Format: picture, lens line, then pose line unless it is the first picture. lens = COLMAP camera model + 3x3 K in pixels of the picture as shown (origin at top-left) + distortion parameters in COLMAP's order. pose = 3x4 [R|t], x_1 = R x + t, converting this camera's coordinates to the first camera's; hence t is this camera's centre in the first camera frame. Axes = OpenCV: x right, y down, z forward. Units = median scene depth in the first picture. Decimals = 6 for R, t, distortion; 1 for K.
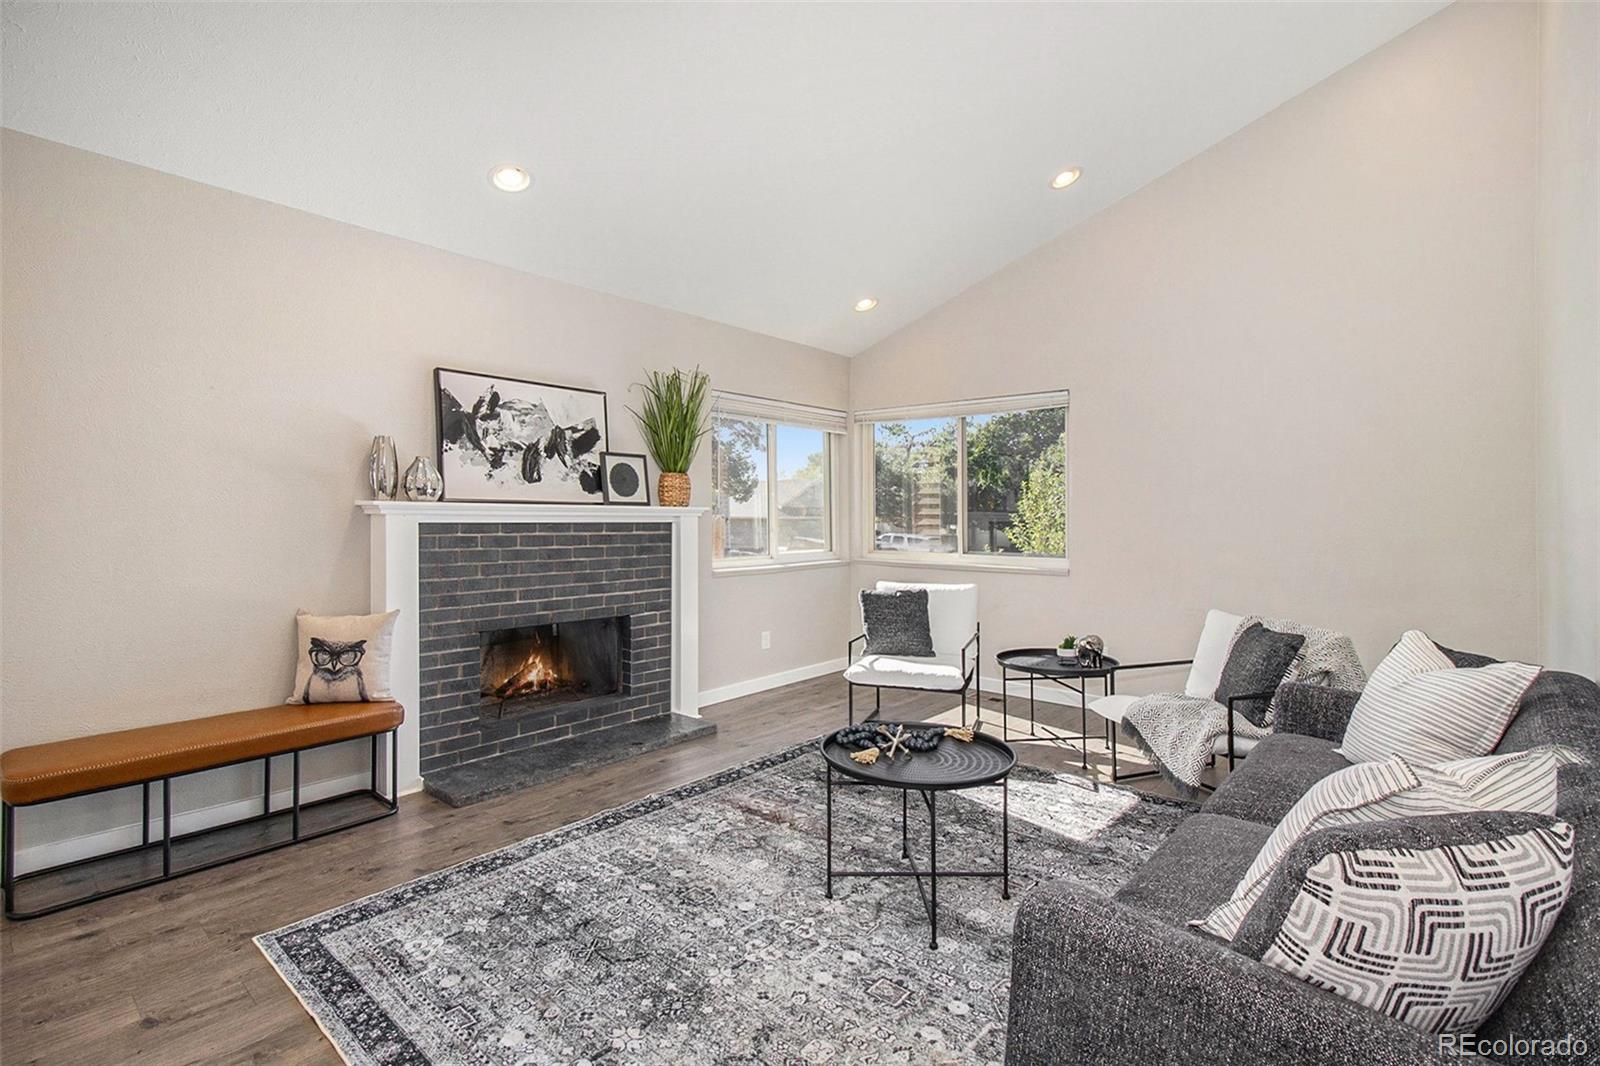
lens RADIAL K [[741.2, 0, 799.9], [0, 741.2, 525.1], [0, 0, 1]] dist [-0.004939, -0.000652]
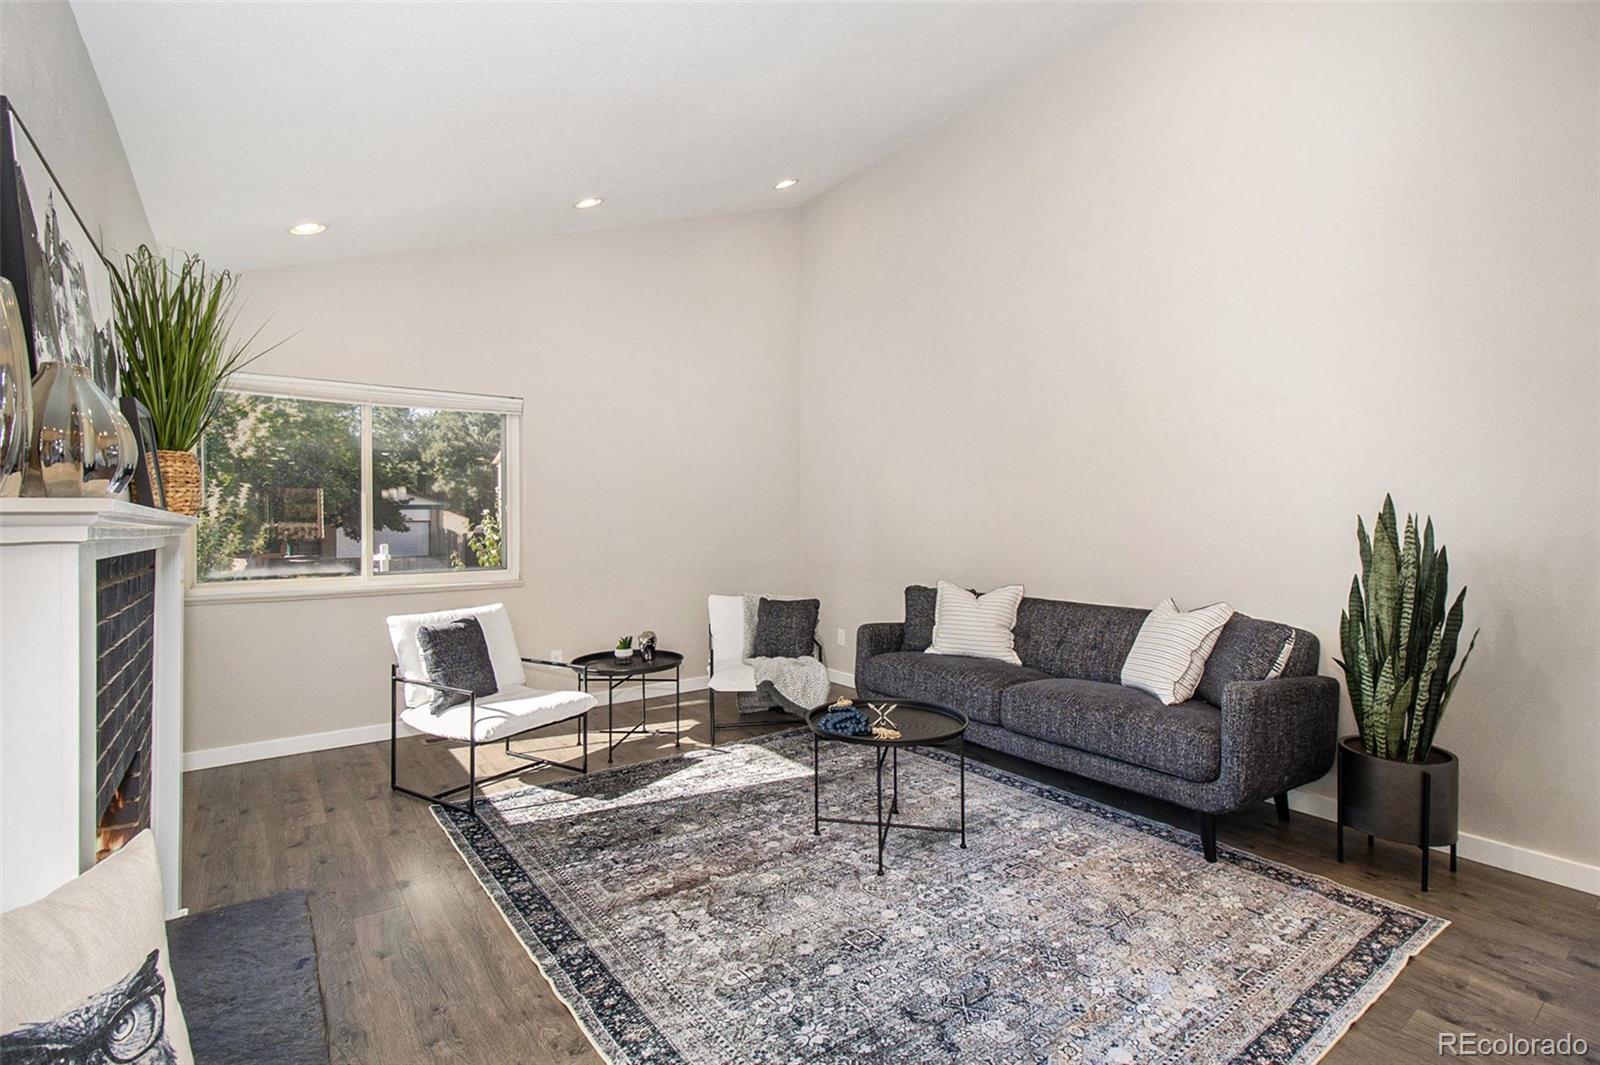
lens RADIAL K [[741.2, 0, 795.9], [0, 741.2, 520.1], [0, 0, 1]] dist [-0.004939, -0.000652]
pose [[0.229544, -0.005234, 0.973284, -0.647958], [0.024985, 0.999688, -0.000517, -0.012006], [-0.972978, 0.024436, 0.229603, 0.535844]]
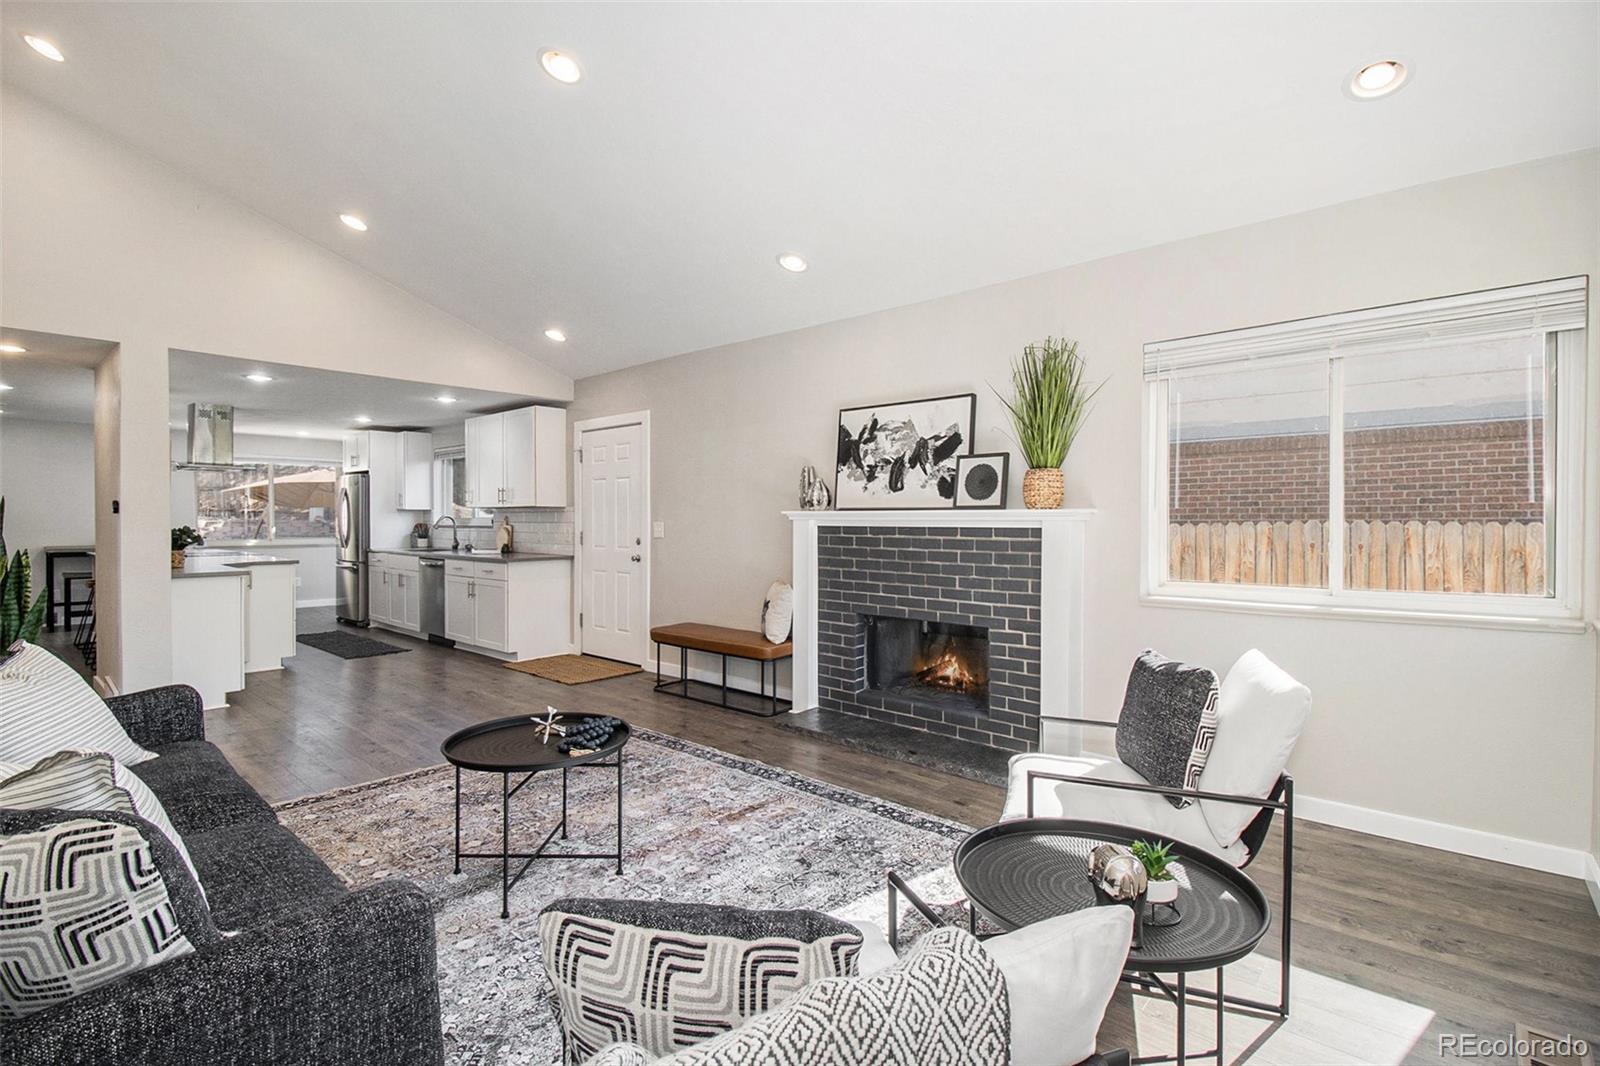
lens RADIAL K [[741.2, 0, 801.0], [0, 741.2, 529.0], [0, 0, 1]] dist [-0.004939, -0.000652]
pose [[-0.012209, 0.004943, -0.999913, 0.779110], [-0.017073, 0.999841, 0.005151, -0.003204], [0.999780, 0.017134, -0.012123, 0.868790]]
